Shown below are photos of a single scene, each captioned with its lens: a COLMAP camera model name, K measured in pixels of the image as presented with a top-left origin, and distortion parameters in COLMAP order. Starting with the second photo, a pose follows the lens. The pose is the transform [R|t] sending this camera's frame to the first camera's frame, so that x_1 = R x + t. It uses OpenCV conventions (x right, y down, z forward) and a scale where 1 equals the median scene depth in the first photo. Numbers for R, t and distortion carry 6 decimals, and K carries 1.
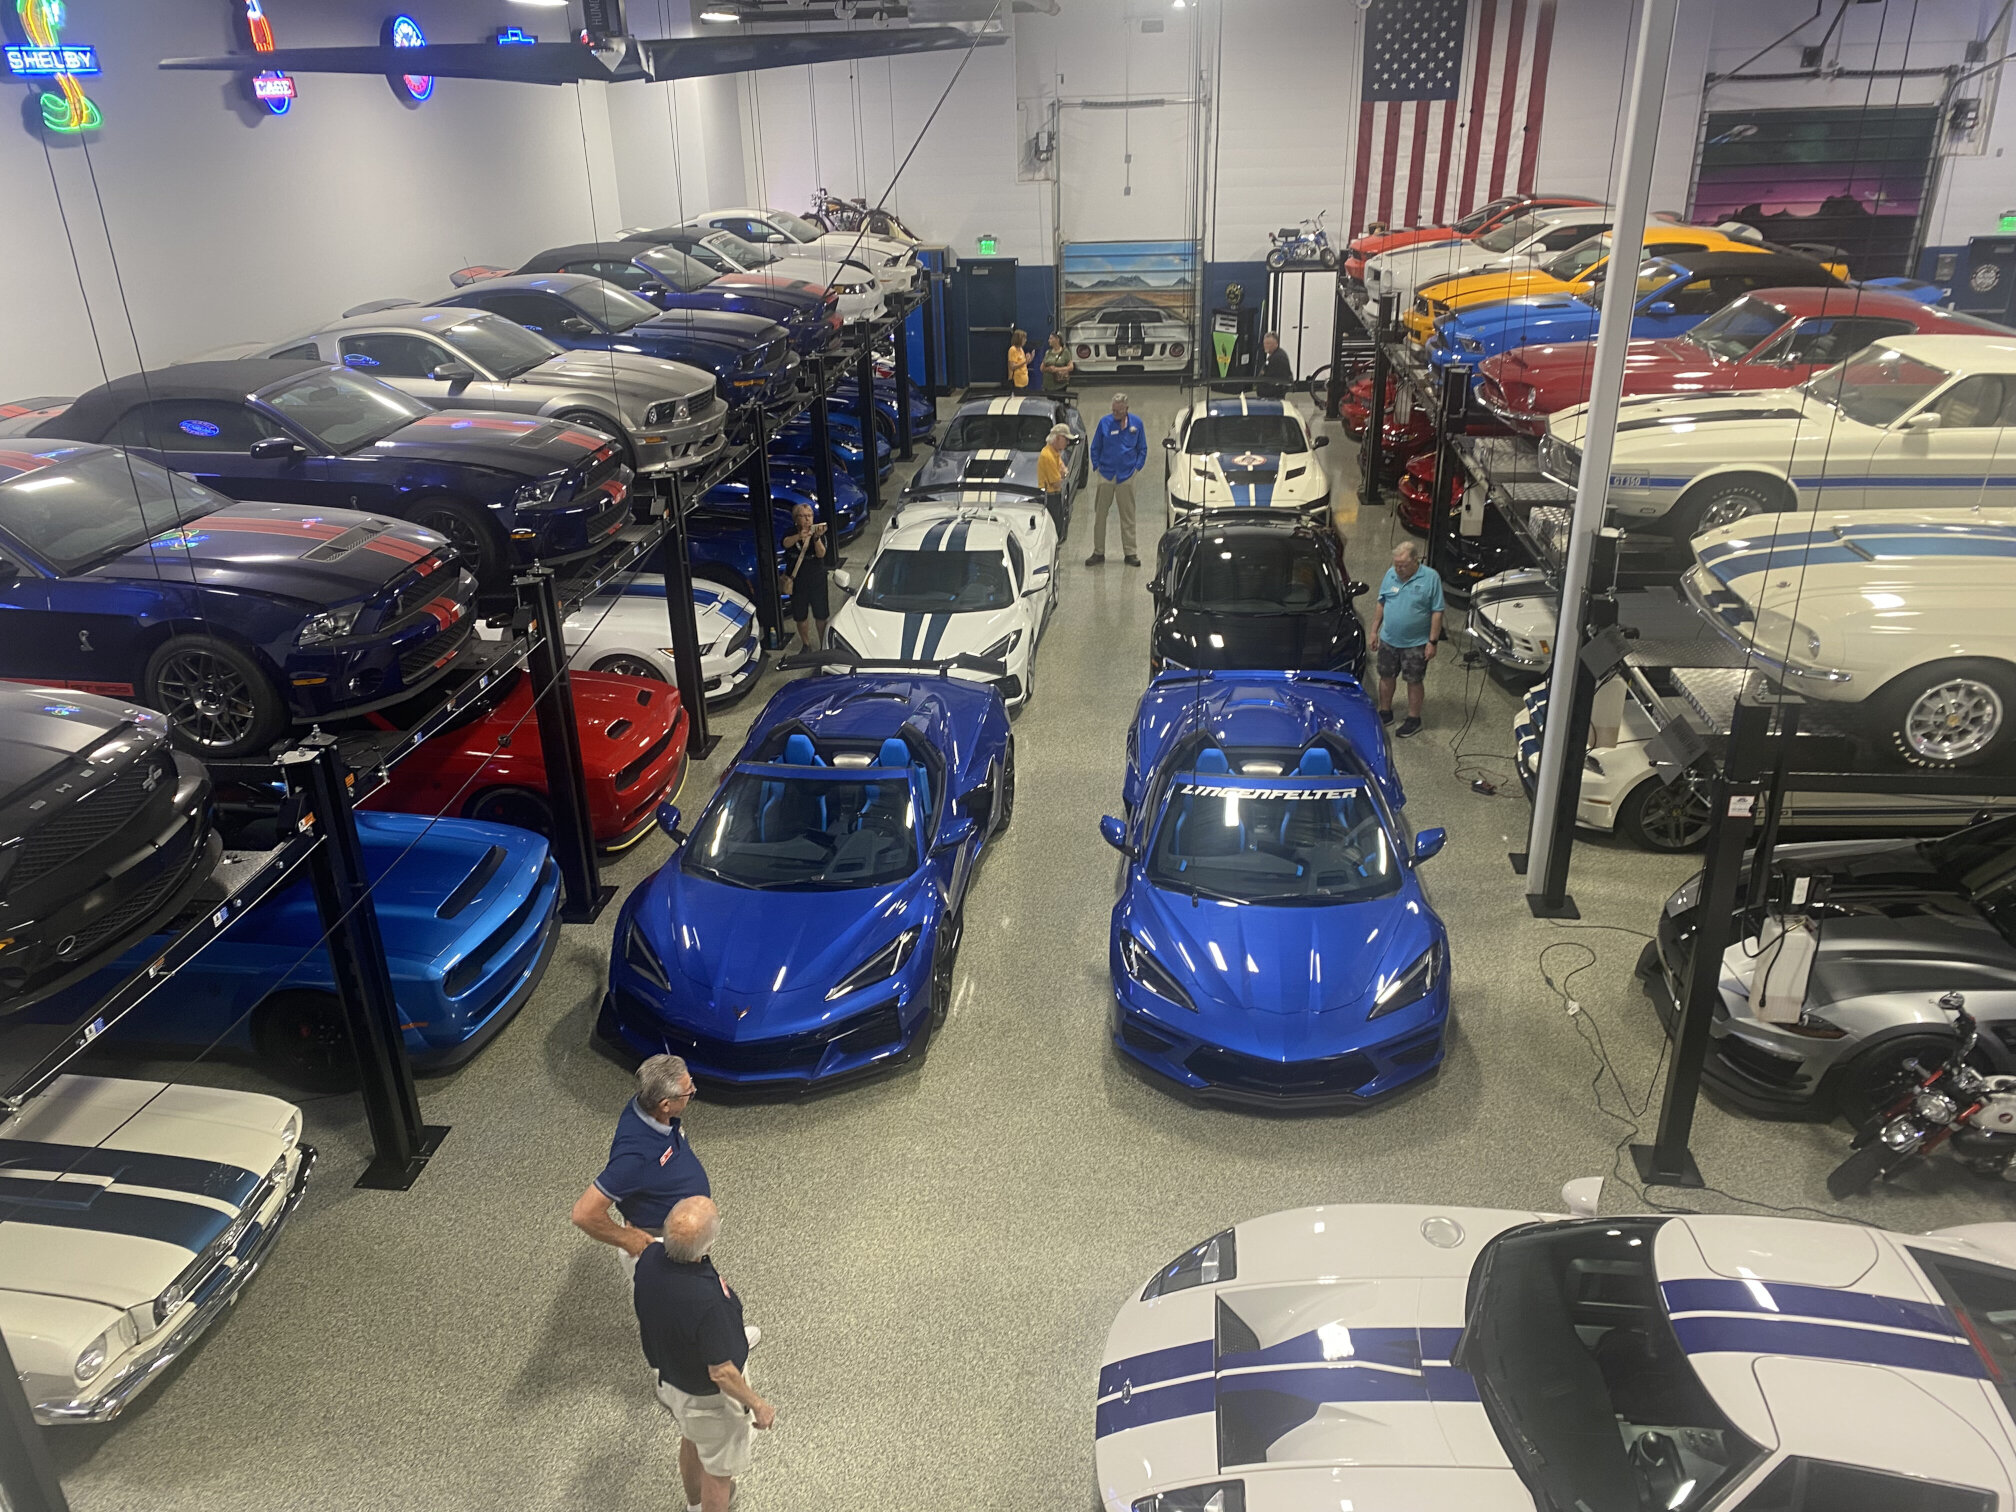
lens RADIAL K [[1541.1, 0, 994.6], [0, 1541.1, 748.6], [0, 0, 1]] dist [0.062297, -0.057834]
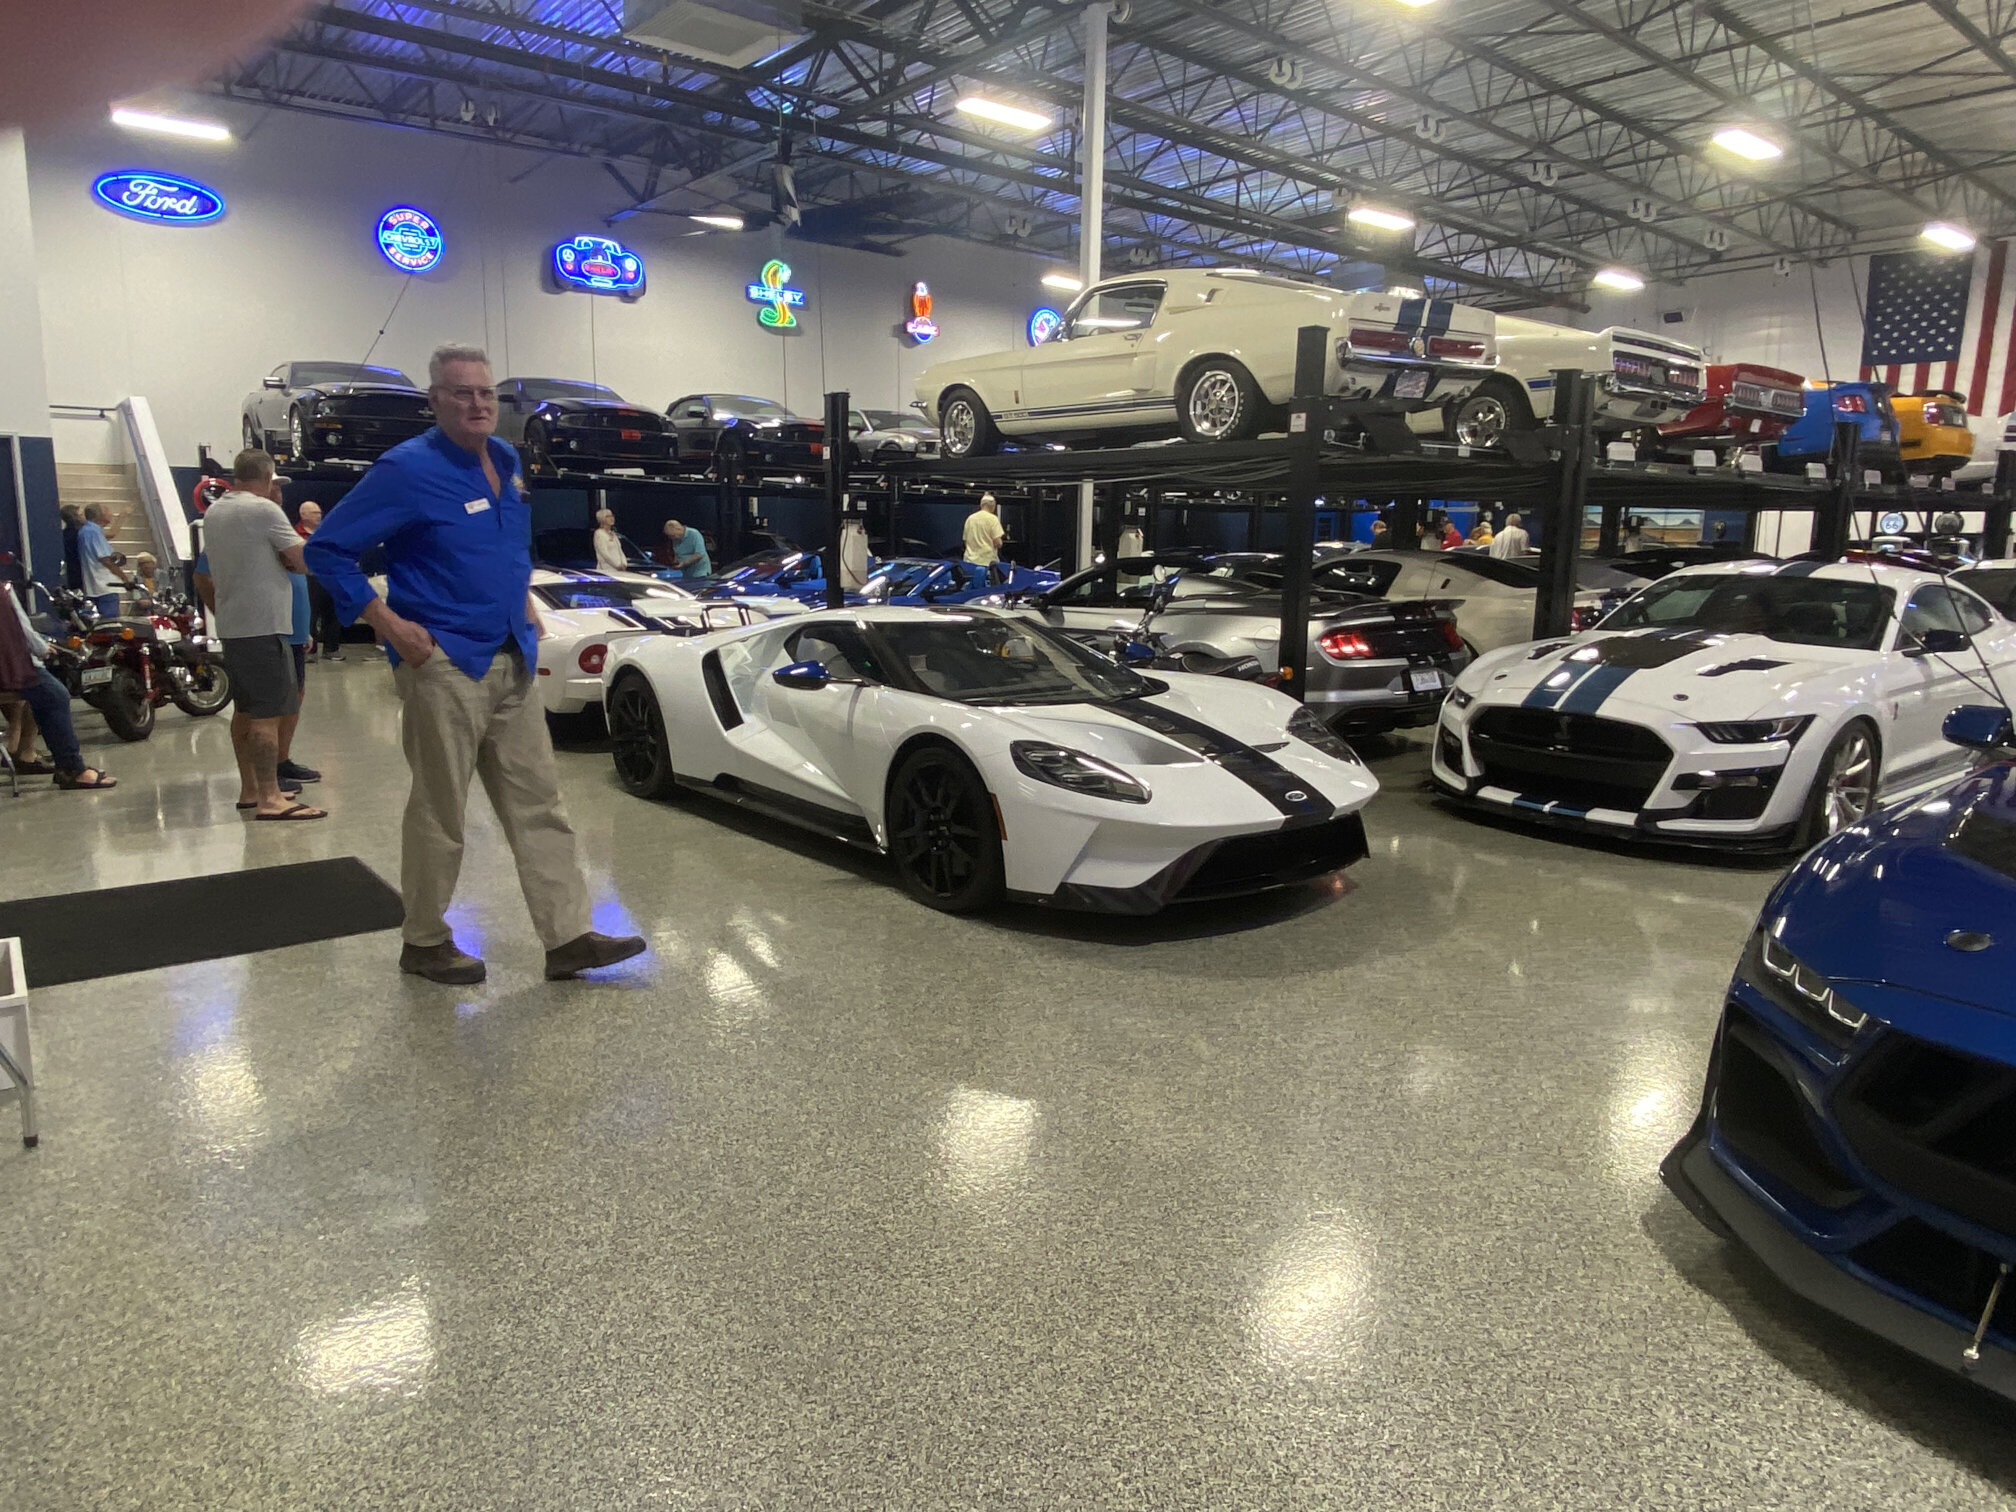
lens RADIAL K [[1270.7, 0, 1008.0], [0, 1270.7, 756.0], [0, 0, 1]] dist [0.152217, -0.131897]
pose [[0.710338, 0.163603, -0.684583, 0.818240], [-0.319287, 0.941683, -0.106253, 0.219697], [0.627277, 0.294054, 0.721149, 0.055208]]
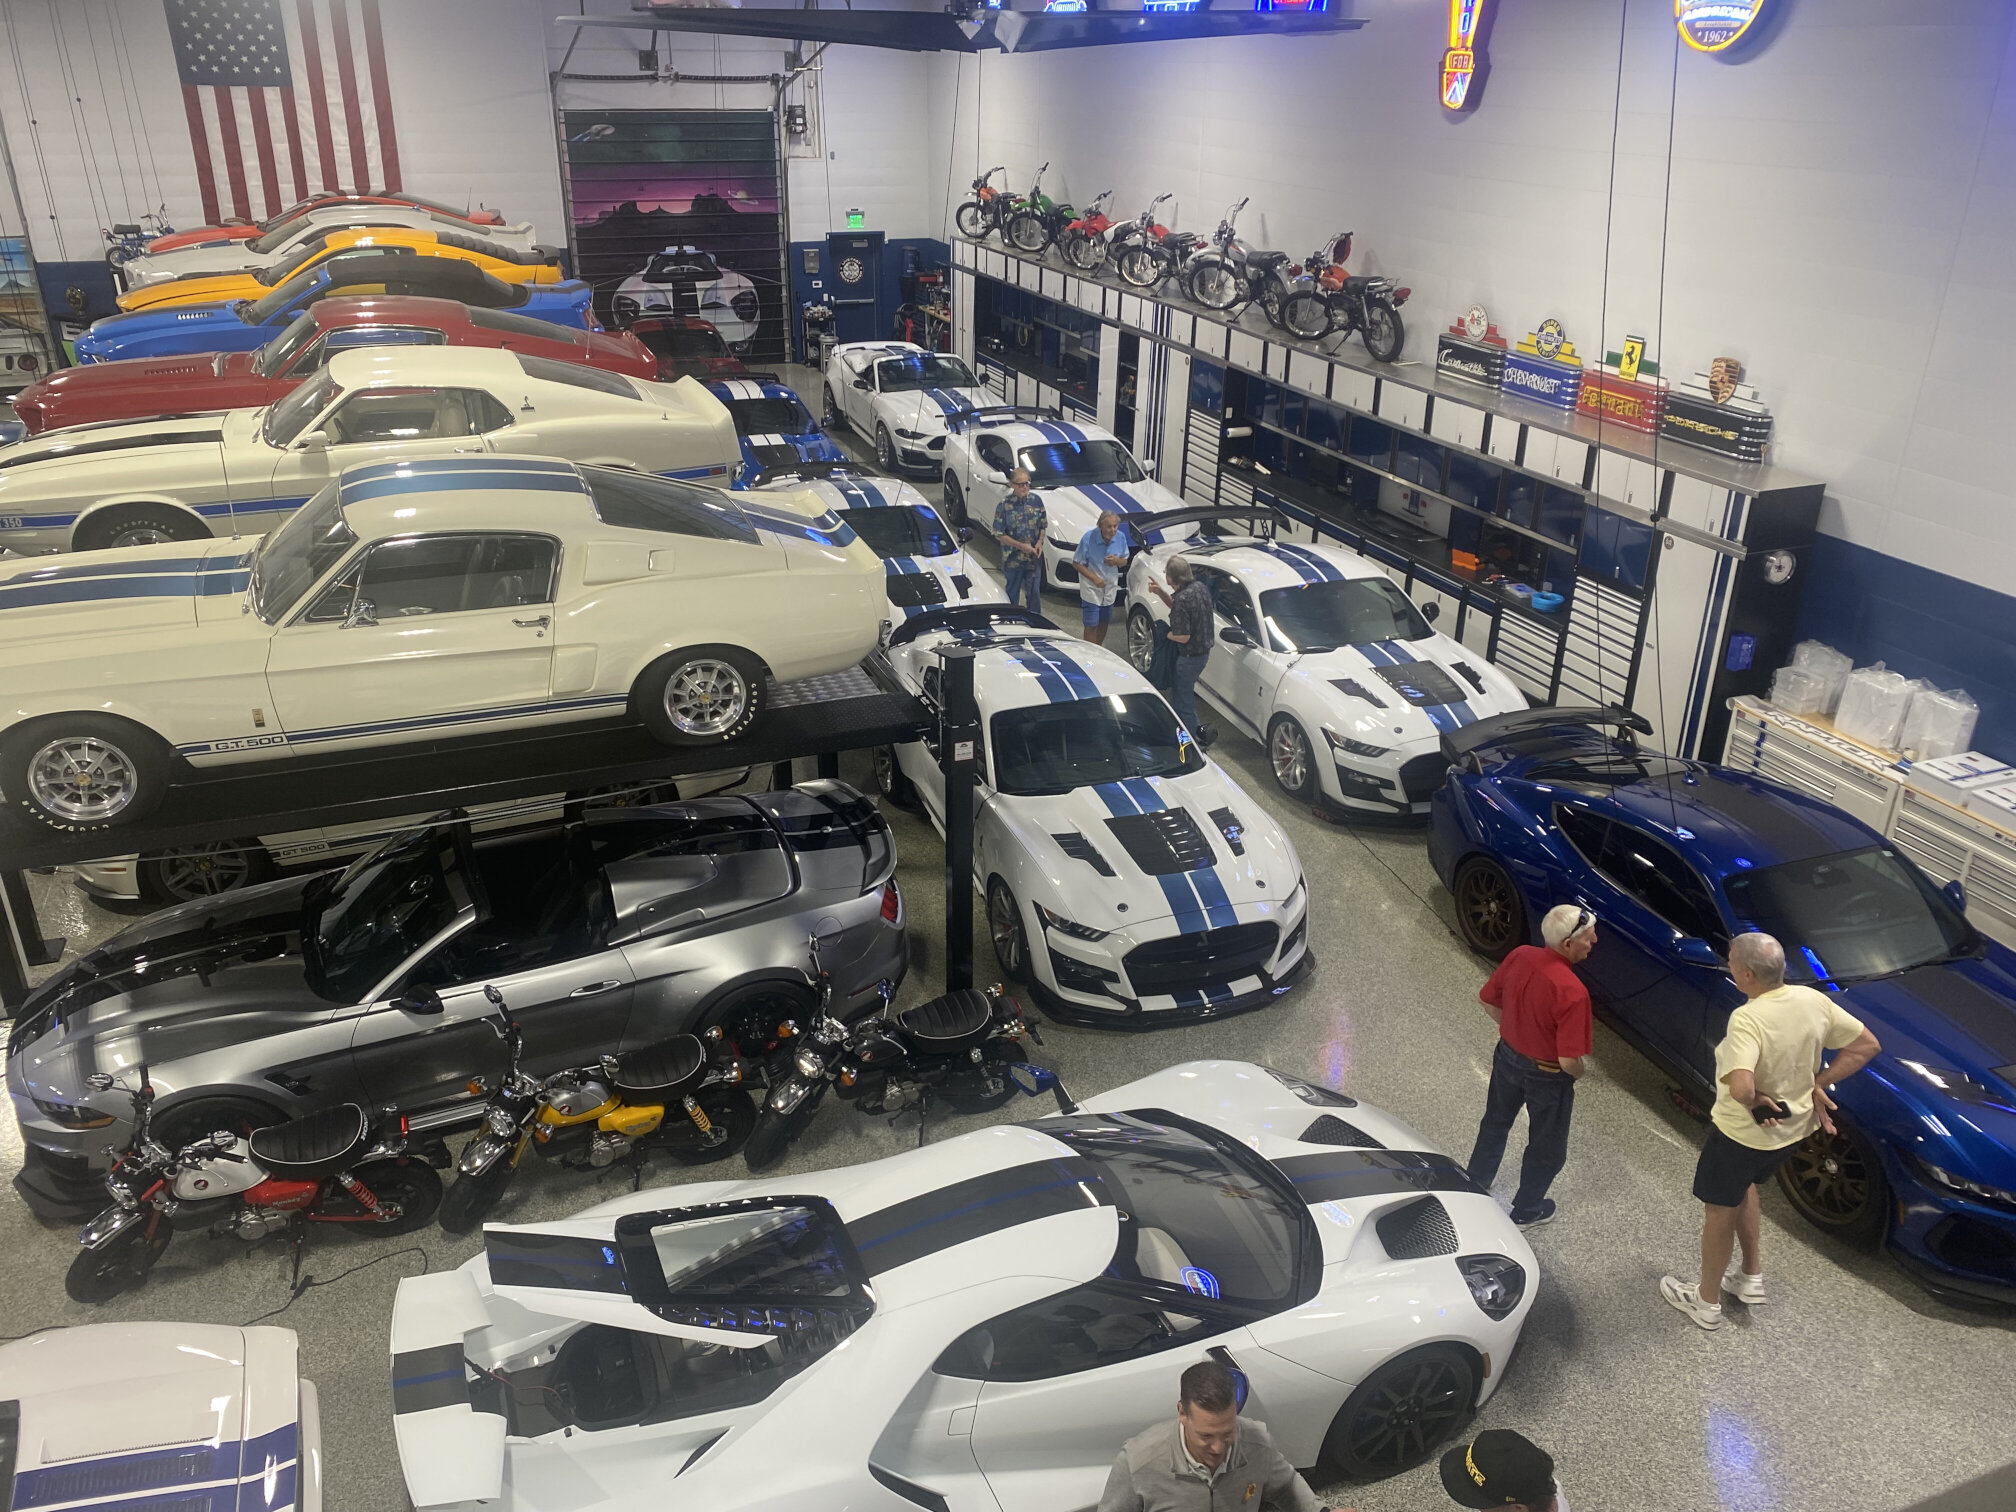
lens RADIAL K [[1540.1, 0, 1008.0], [0, 1540.1, 756.0], [0, 0, 1]] dist [0.031934, -0.008764]
pose [[0.889455, -0.158231, 0.428756, 0.352195], [0.152423, 0.987144, 0.048101, 0.004012], [-0.430855, 0.022569, 0.902139, -0.039666]]
